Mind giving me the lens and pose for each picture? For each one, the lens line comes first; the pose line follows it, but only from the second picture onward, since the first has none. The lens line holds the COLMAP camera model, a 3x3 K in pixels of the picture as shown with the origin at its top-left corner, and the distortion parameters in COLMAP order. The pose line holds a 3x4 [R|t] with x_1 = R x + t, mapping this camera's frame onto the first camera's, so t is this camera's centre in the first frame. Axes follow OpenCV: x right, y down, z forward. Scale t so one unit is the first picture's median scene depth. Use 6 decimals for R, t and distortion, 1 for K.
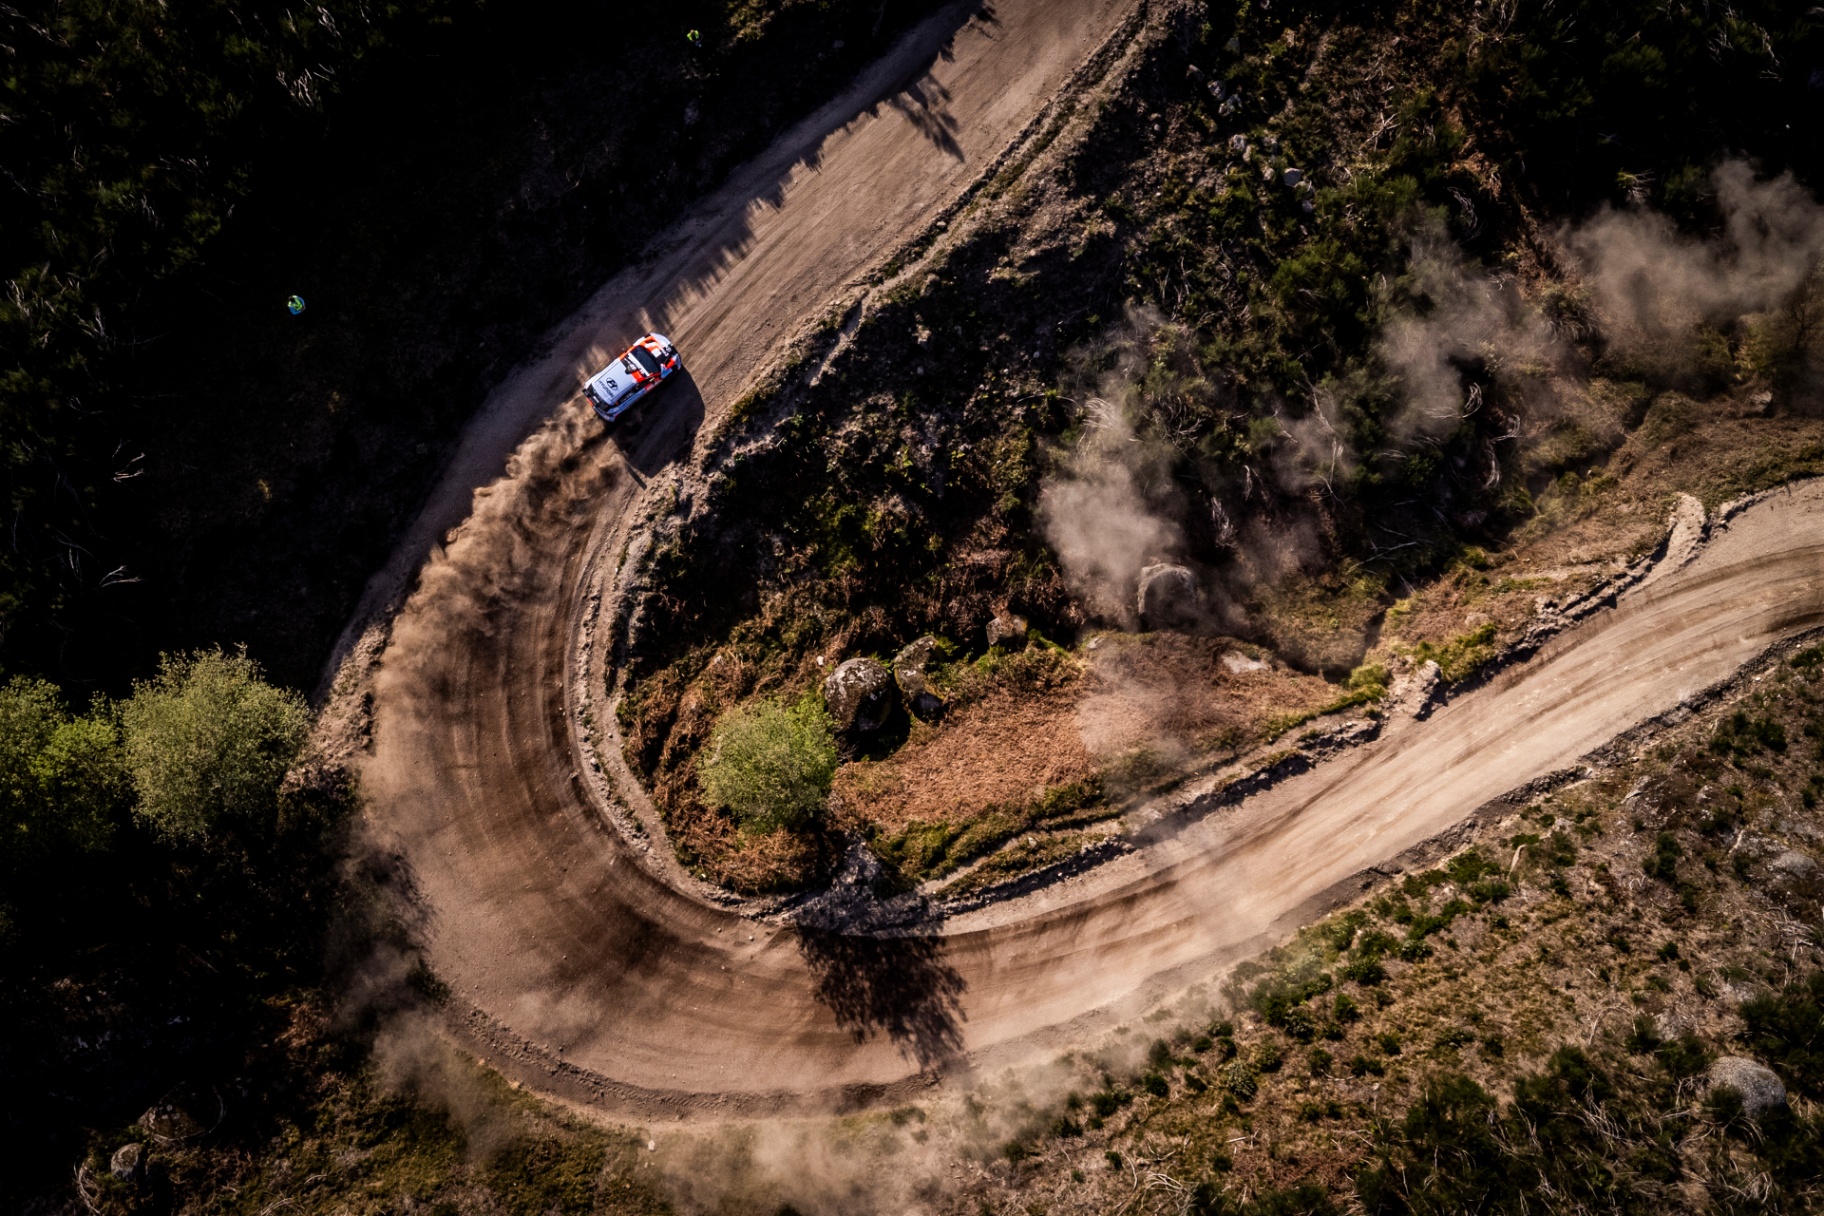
lens RADIAL K [[1329.0, 0, 912.0], [0, 1329.0, 608.0], [0, 0, 1]] dist [0.004678, -0.001216]
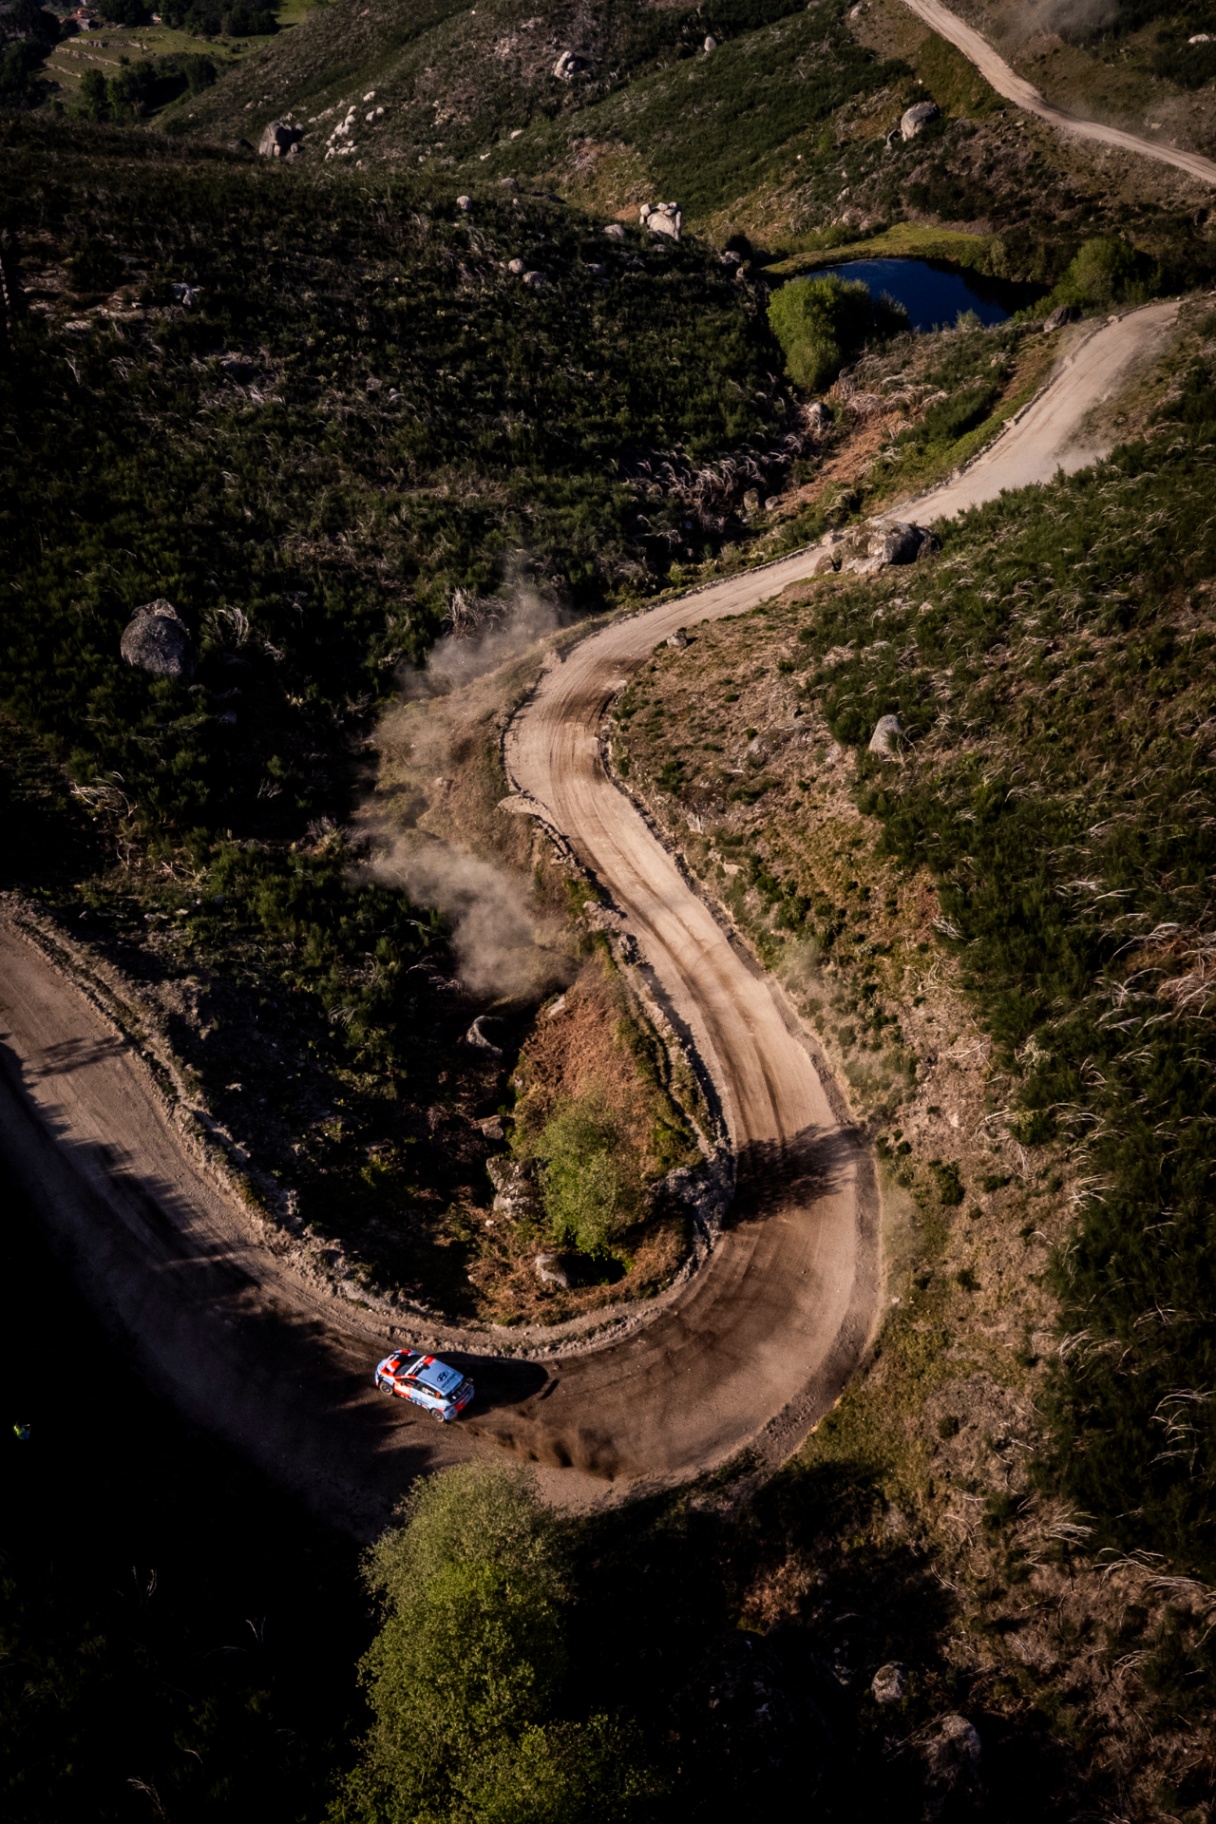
lens RADIAL K [[1329.0, 0, 608.0], [0, 1329.0, 912.0], [0, 0, 1]] dist [0.004678, -0.001216]
pose [[0.186128, -0.704404, 0.684961, -0.645700], [0.959399, 0.280665, 0.027930, 0.031425], [-0.211918, 0.651953, 0.728044, -0.002966]]
